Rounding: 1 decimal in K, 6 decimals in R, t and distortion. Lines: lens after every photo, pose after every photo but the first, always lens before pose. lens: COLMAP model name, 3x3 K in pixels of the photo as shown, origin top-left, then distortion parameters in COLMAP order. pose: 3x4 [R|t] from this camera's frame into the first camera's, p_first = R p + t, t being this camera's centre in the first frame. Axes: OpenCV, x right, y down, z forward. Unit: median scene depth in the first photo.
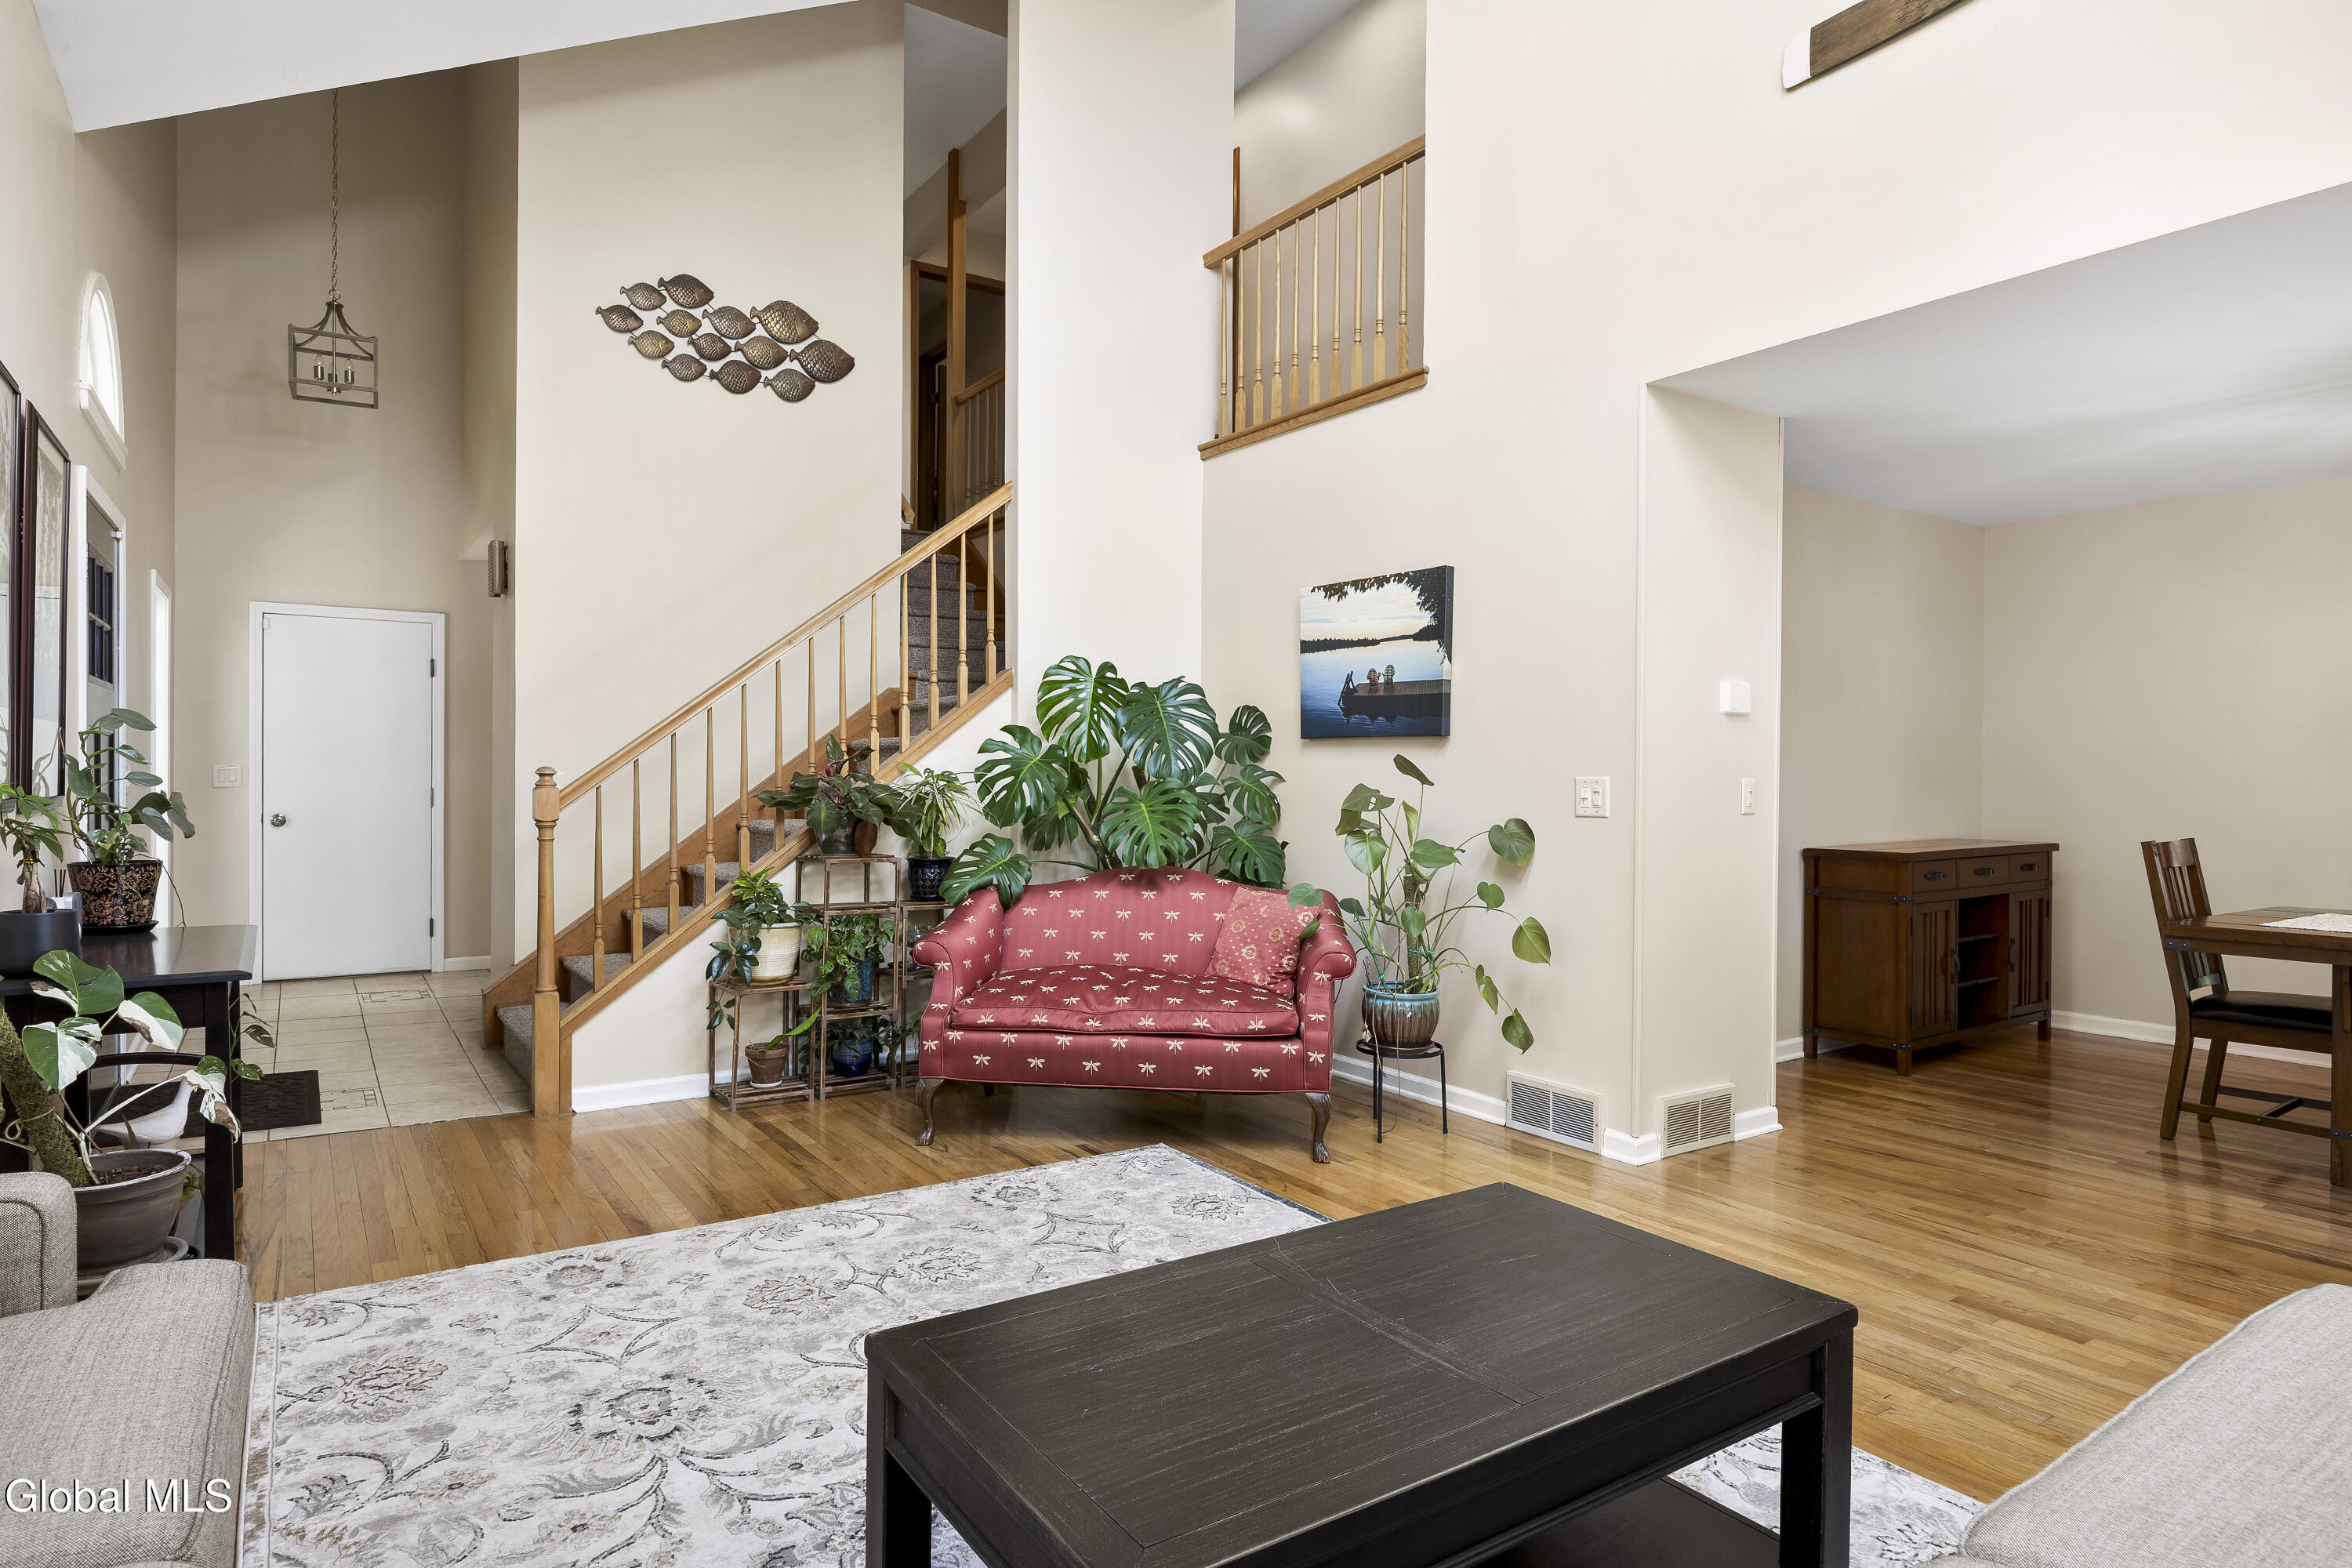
lens RADIAL K [[1324.0, 0, 1176.9], [0, 1324.0, 782.2], [0, 0, 1]] dist [-0.001383, -0.000408]
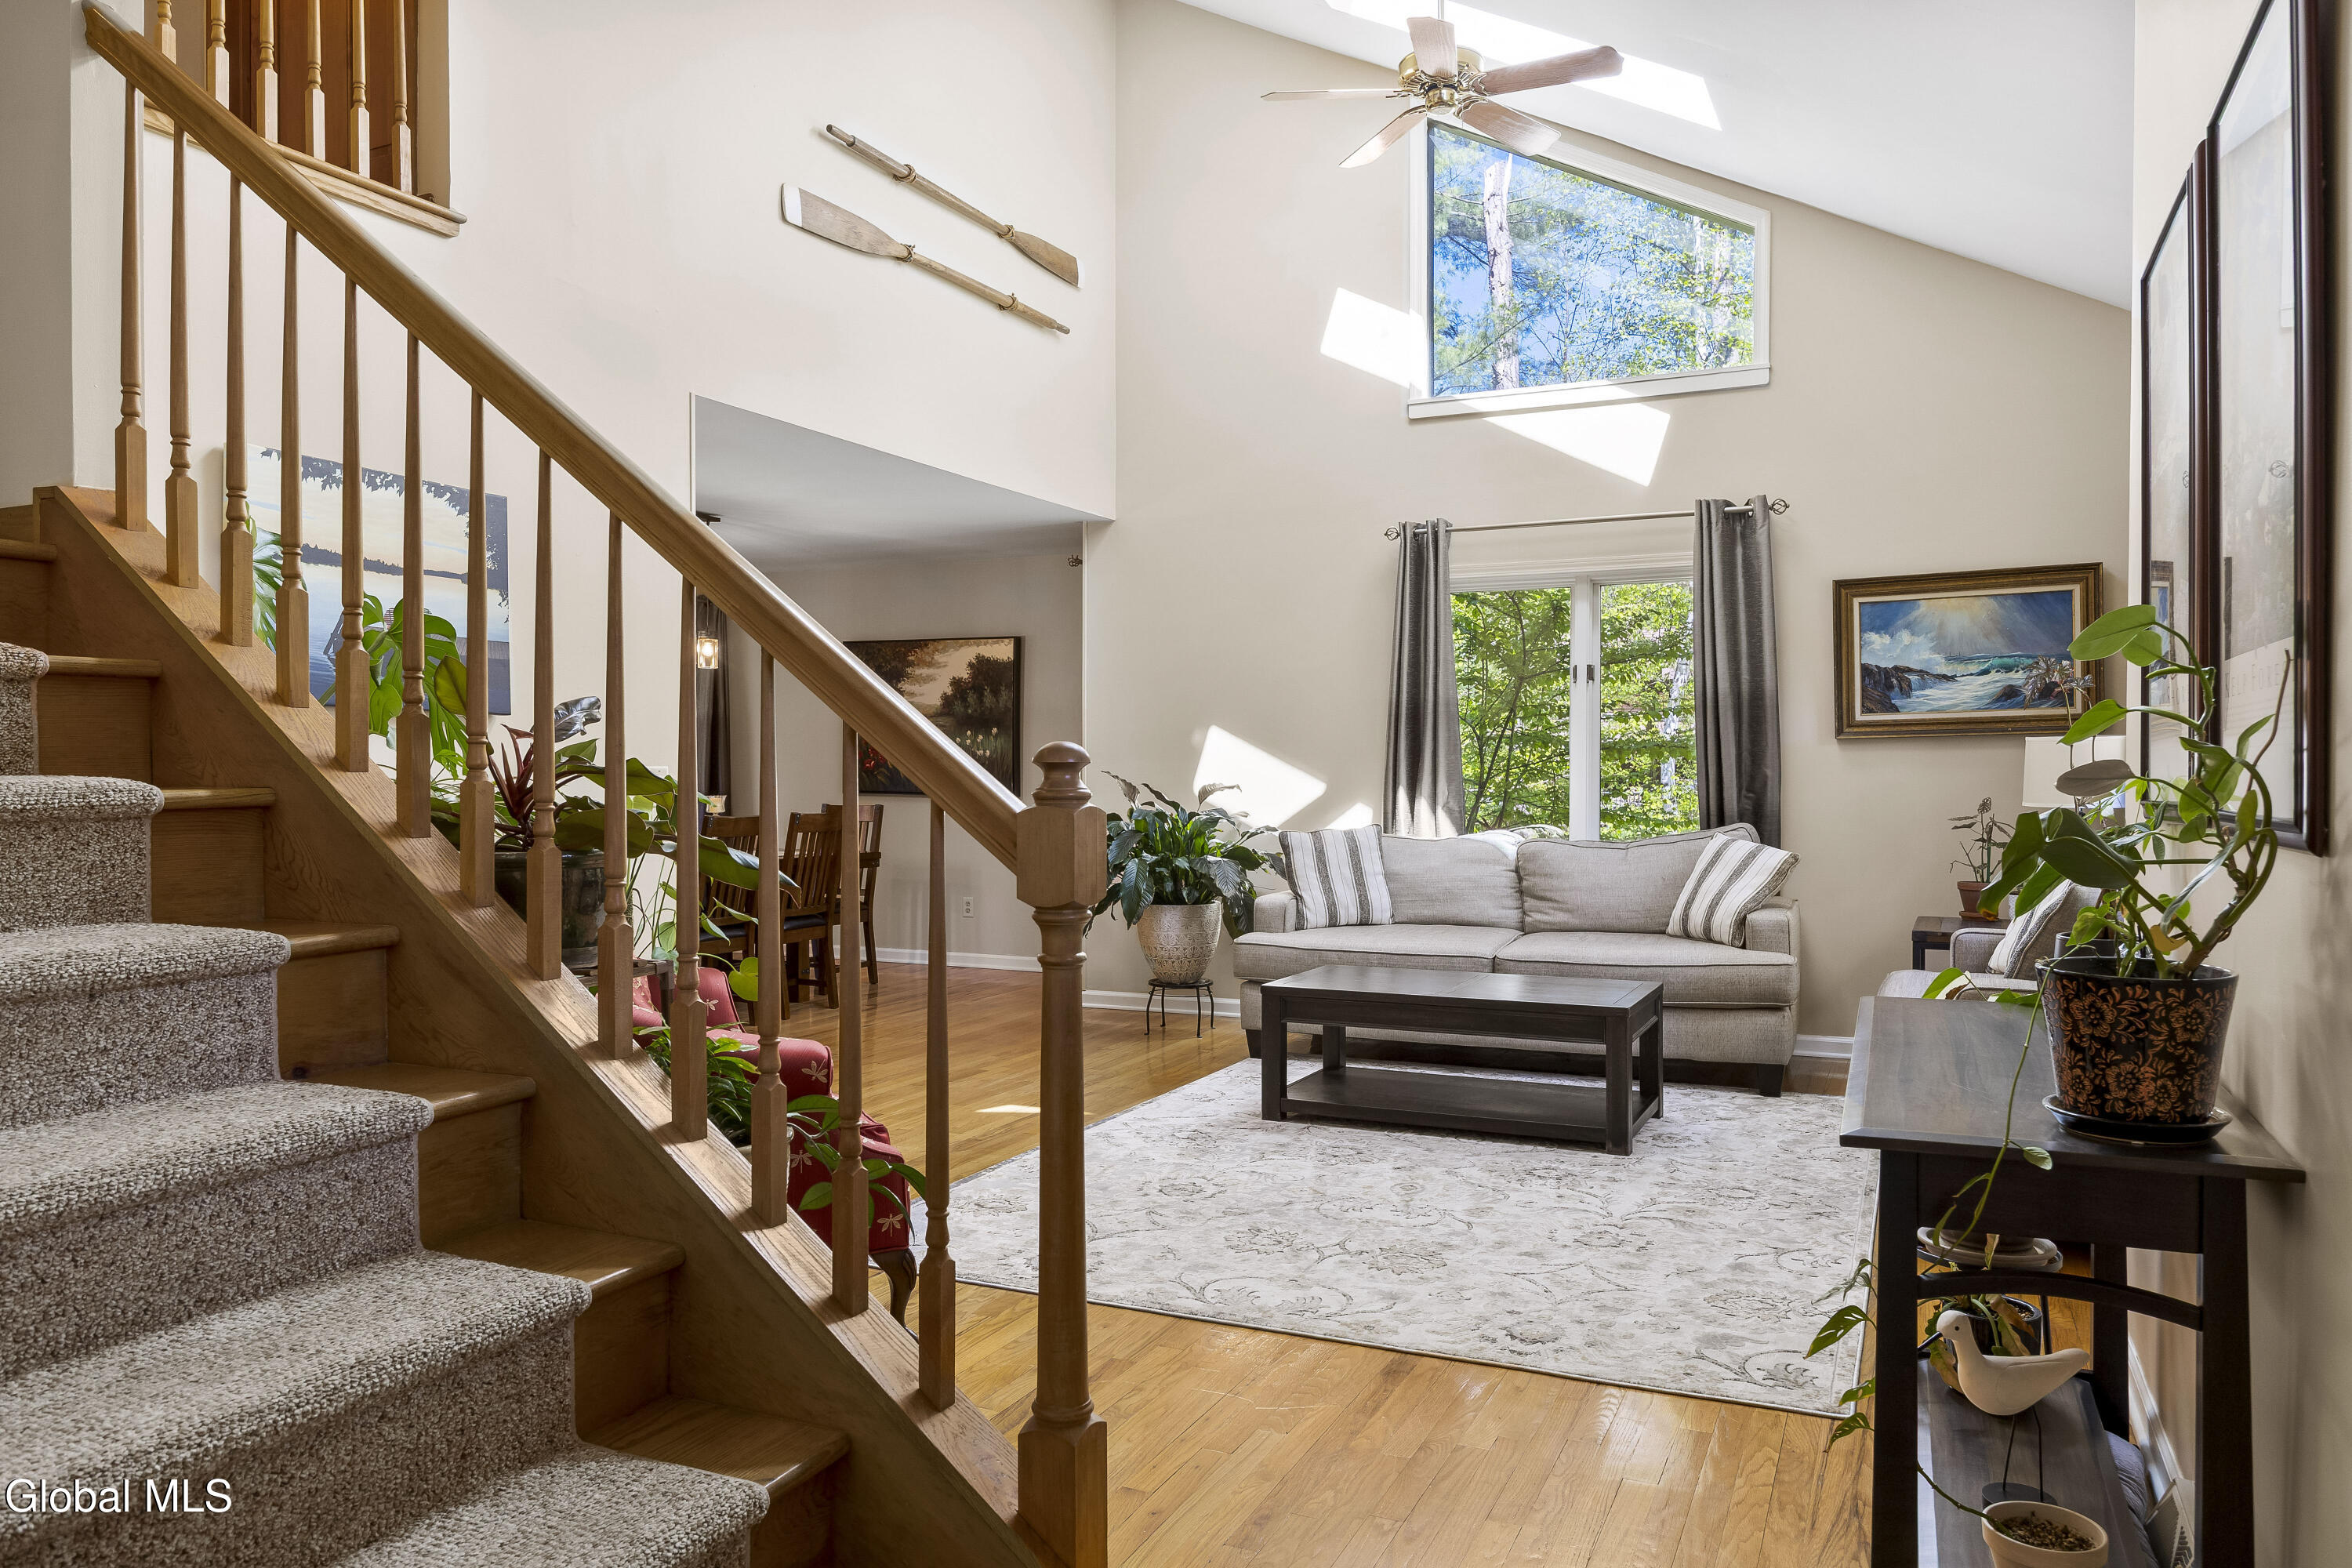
lens RADIAL K [[1626.9, 0, 1174.9], [0, 1626.9, 777.3], [0, 0, 1]] dist [-0.002305, 0.005331]
pose [[-0.524322, -0.007319, 0.851488, -1.222577], [0.003330, 0.999938, 0.010645, -0.009758], [-0.851513, 0.008417, -0.524265, 1.728901]]
